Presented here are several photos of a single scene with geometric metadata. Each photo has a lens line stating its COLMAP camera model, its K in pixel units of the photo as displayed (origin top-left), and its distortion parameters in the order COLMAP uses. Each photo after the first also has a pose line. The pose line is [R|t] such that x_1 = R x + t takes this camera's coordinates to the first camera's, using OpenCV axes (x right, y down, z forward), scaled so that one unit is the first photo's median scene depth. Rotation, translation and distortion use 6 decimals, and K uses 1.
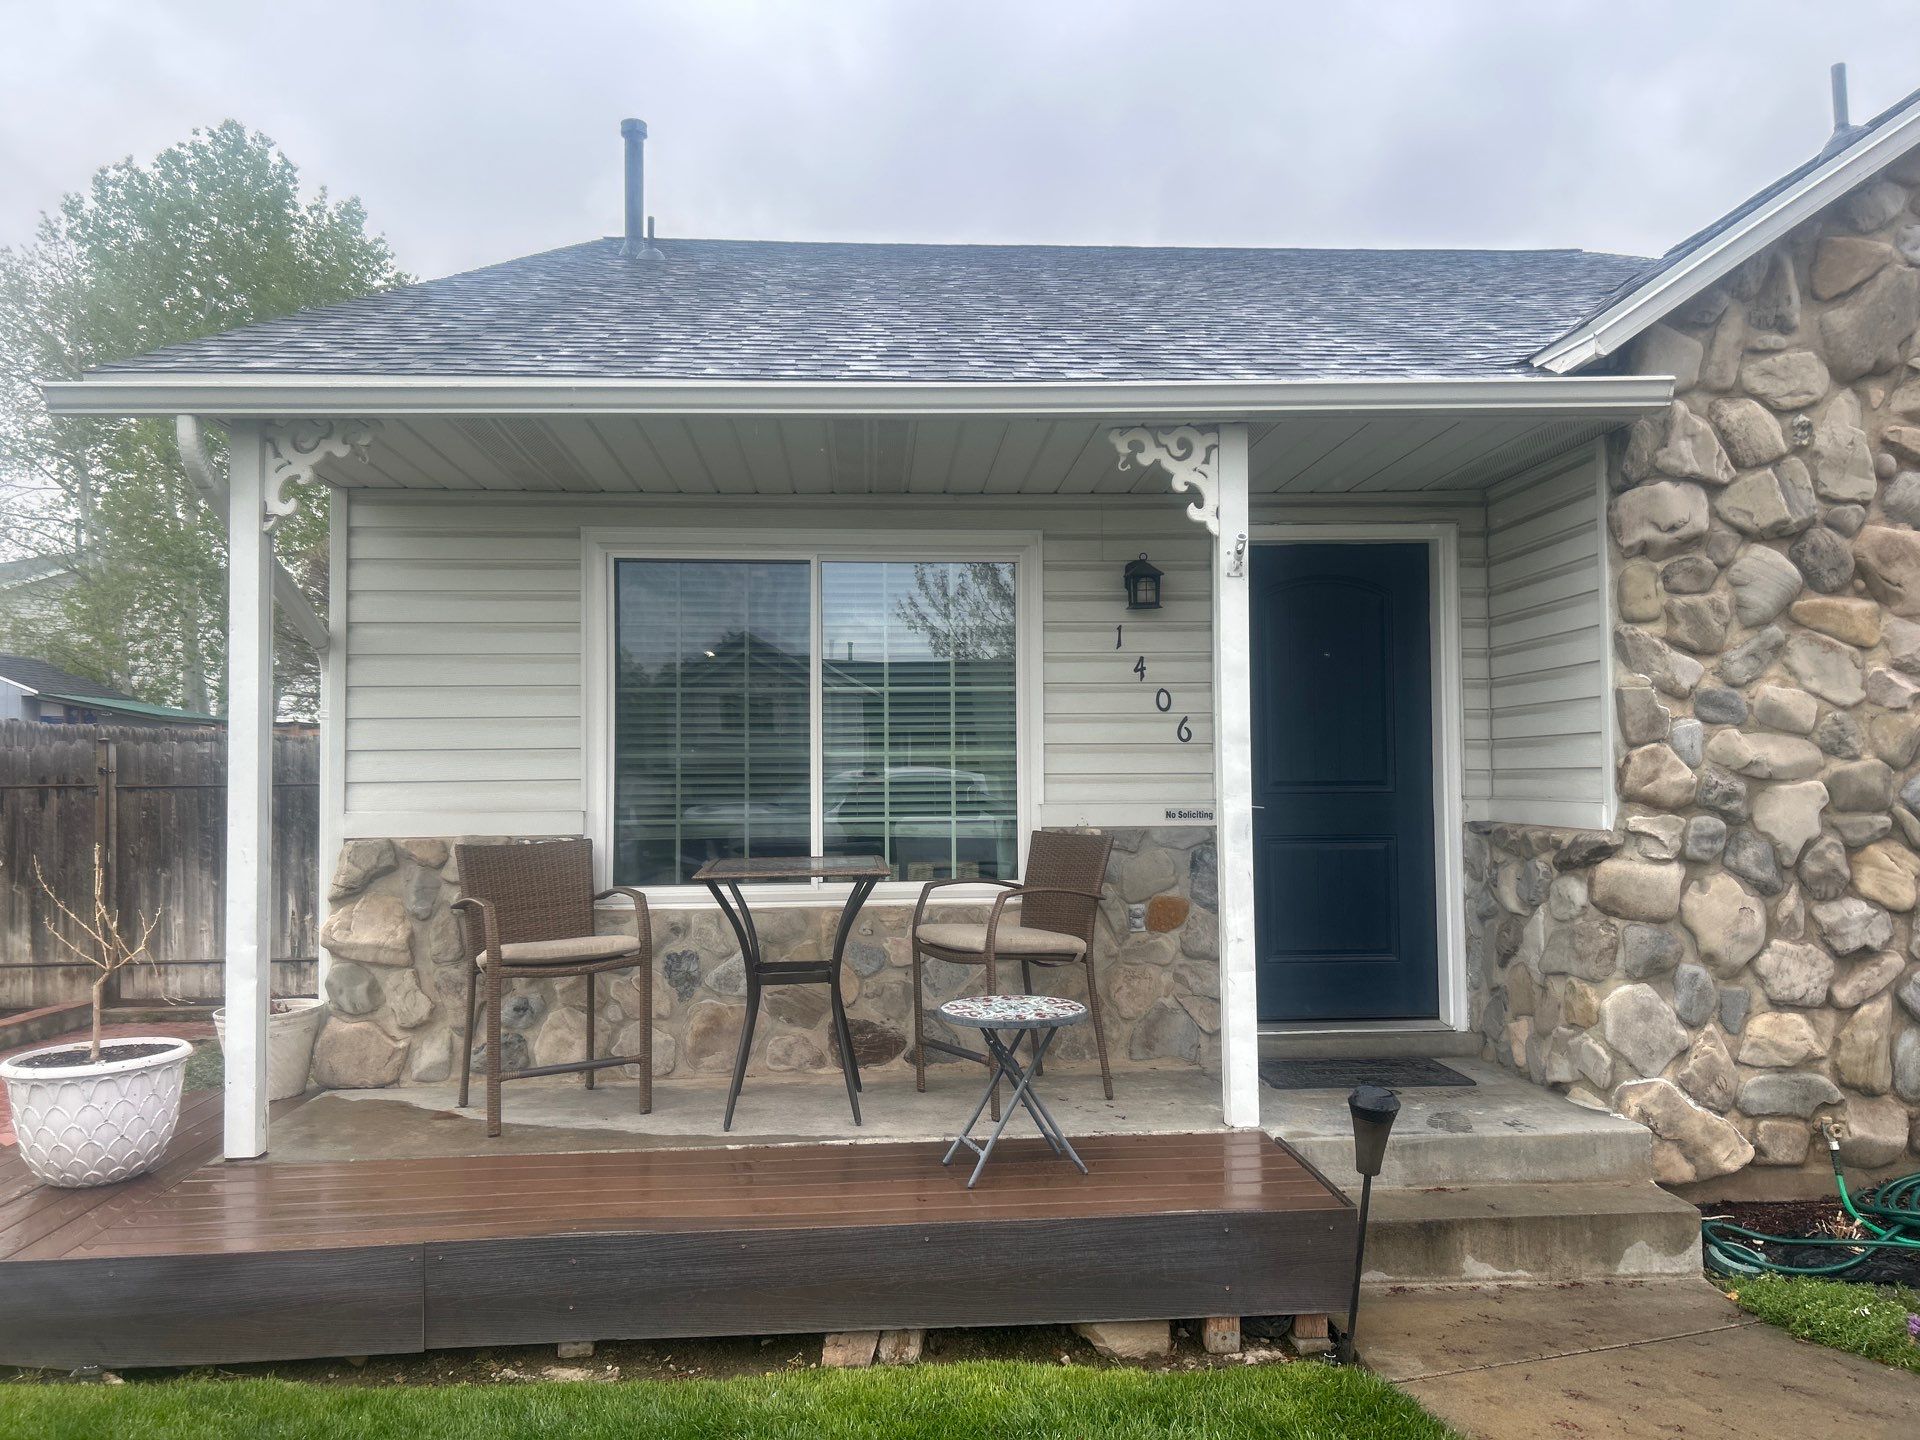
lens RADIAL K [[1458.5, 0, 957.4], [0, 1458.5, 731.2], [0, 0, 1]] dist [0.052198, -0.050253]
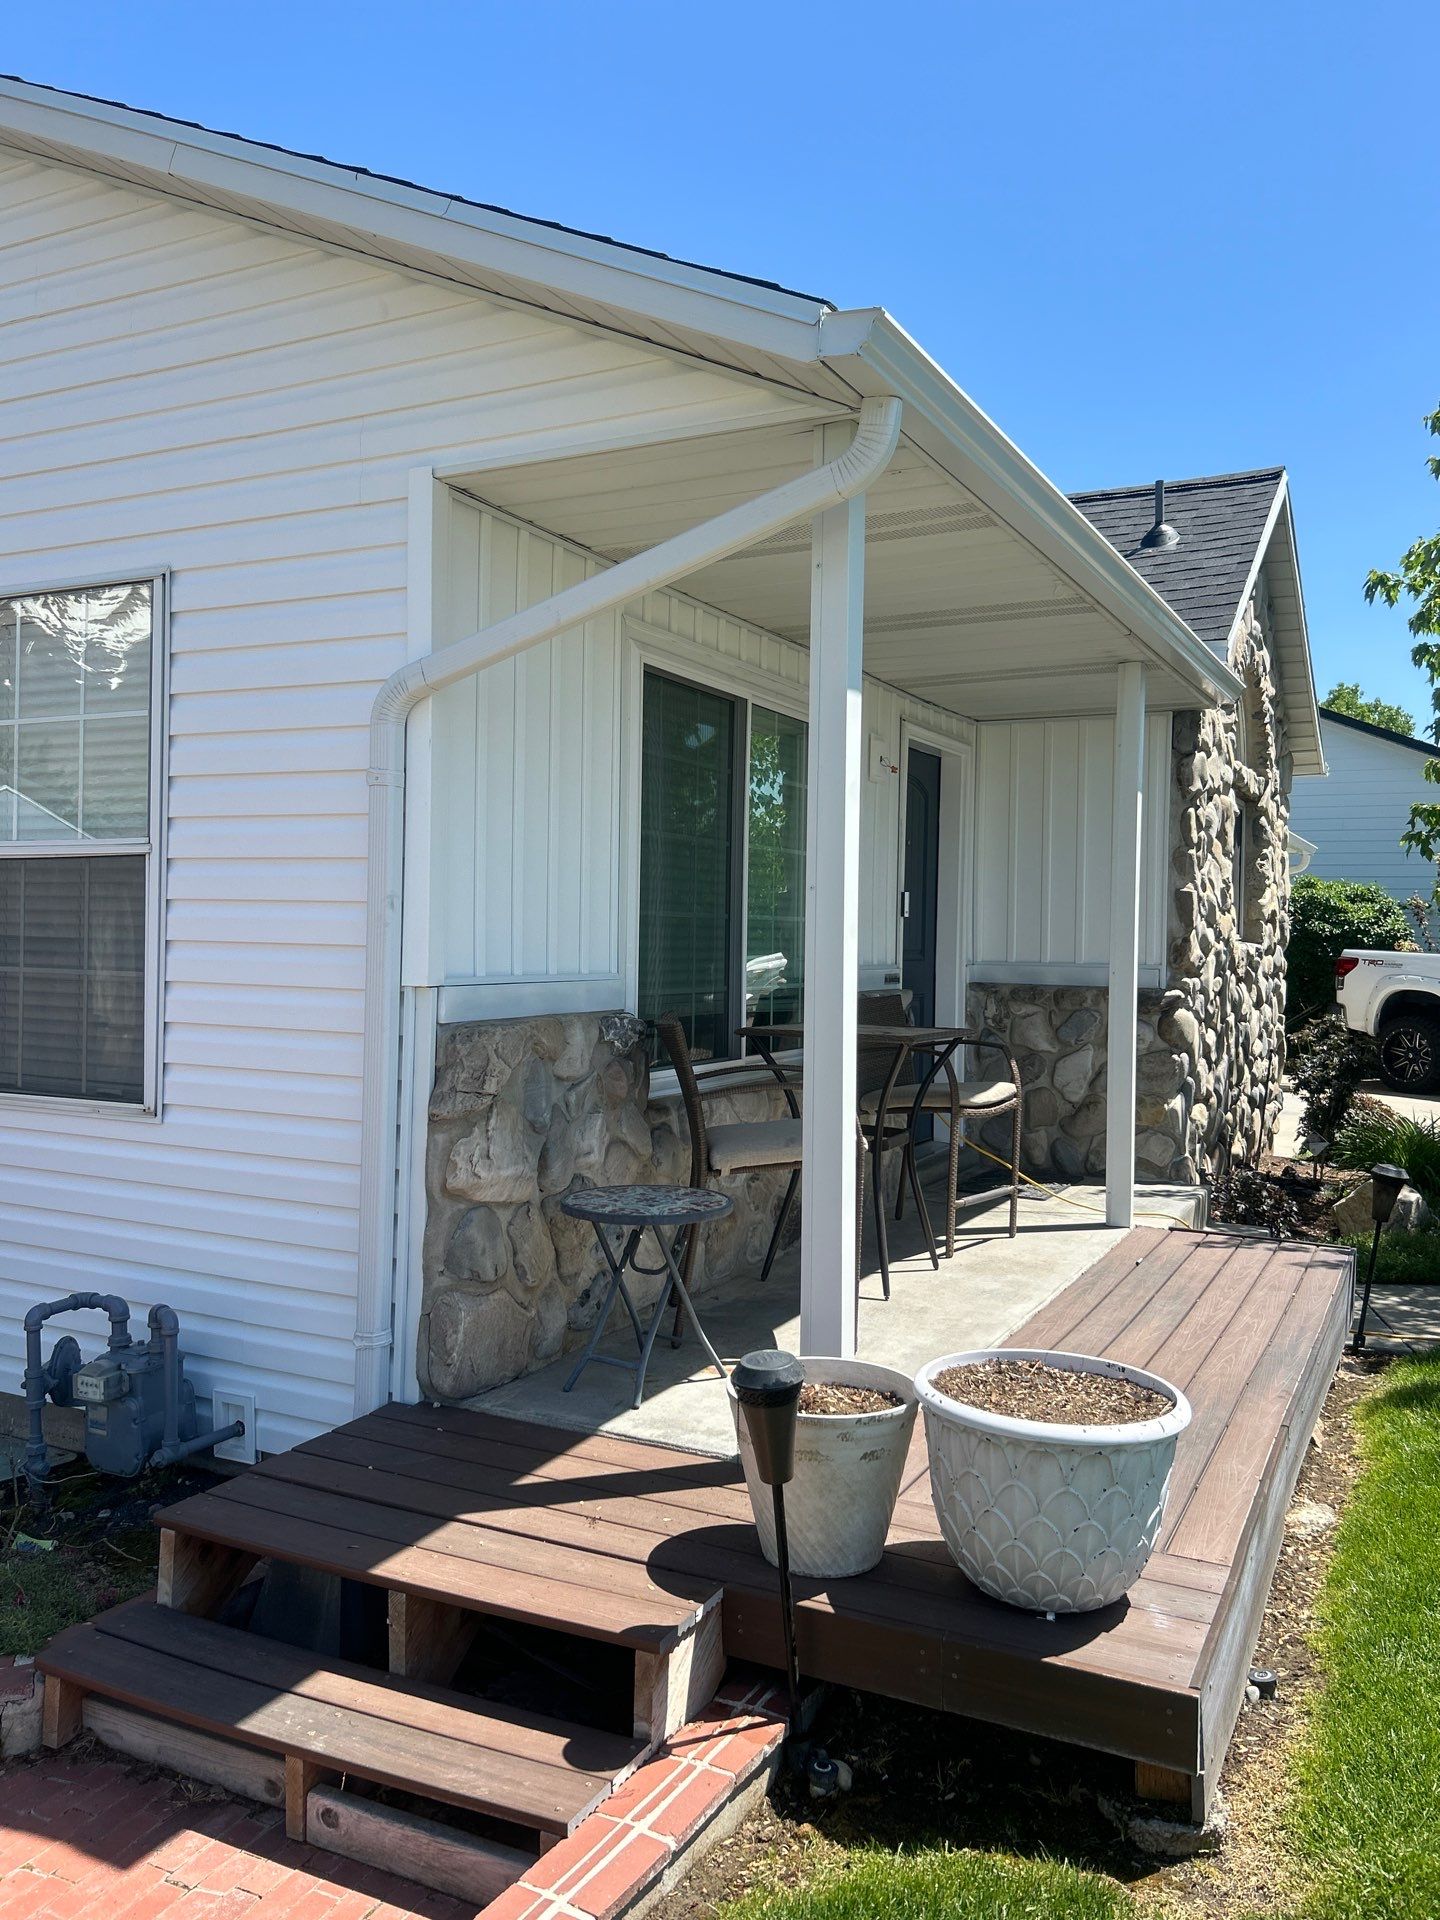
lens RADIAL K [[1510.3, 0, 709.7], [0, 1510.3, 947.9], [0, 0, 1]] dist [0.040123, -0.023240]
pose [[0.514314, 0.010732, 0.857535, -1.060028], [-0.049704, 0.998614, 0.017313, 0.024394], [-0.856160, -0.051528, 0.514135, 0.622487]]
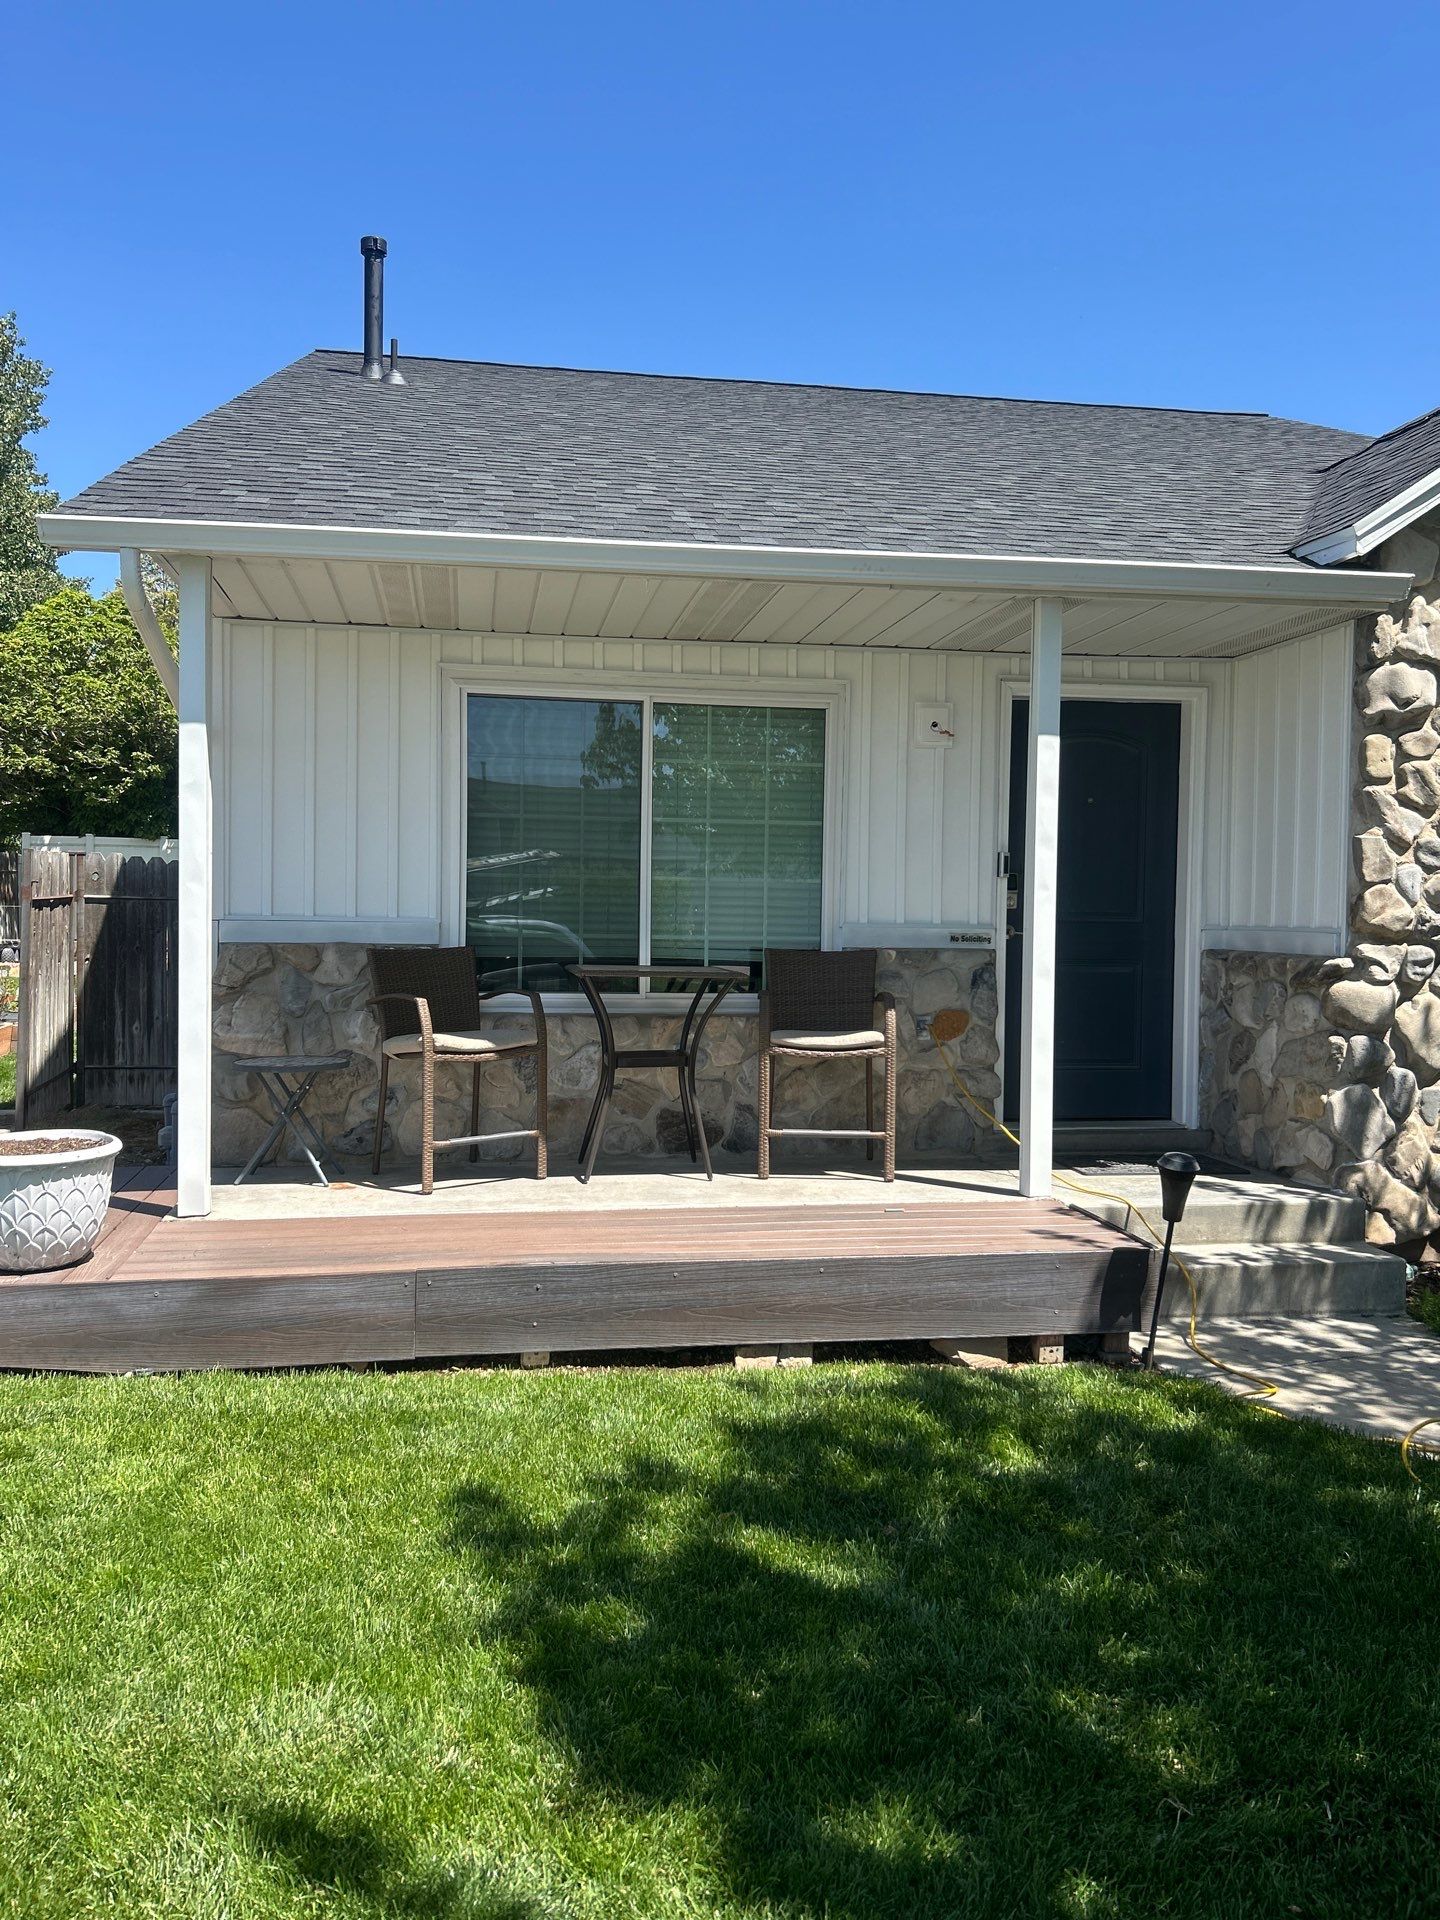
lens RADIAL K [[1510.3, 0, 710.6], [0, 1510.3, 967.7], [0, 0, 1]] dist [0.040123, -0.023240]
pose [[0.995574, 0.019786, 0.091877, -0.177504], [-0.026077, 0.997359, 0.067785, 0.006247], [-0.090293, -0.069881, 0.993461, -0.177527]]
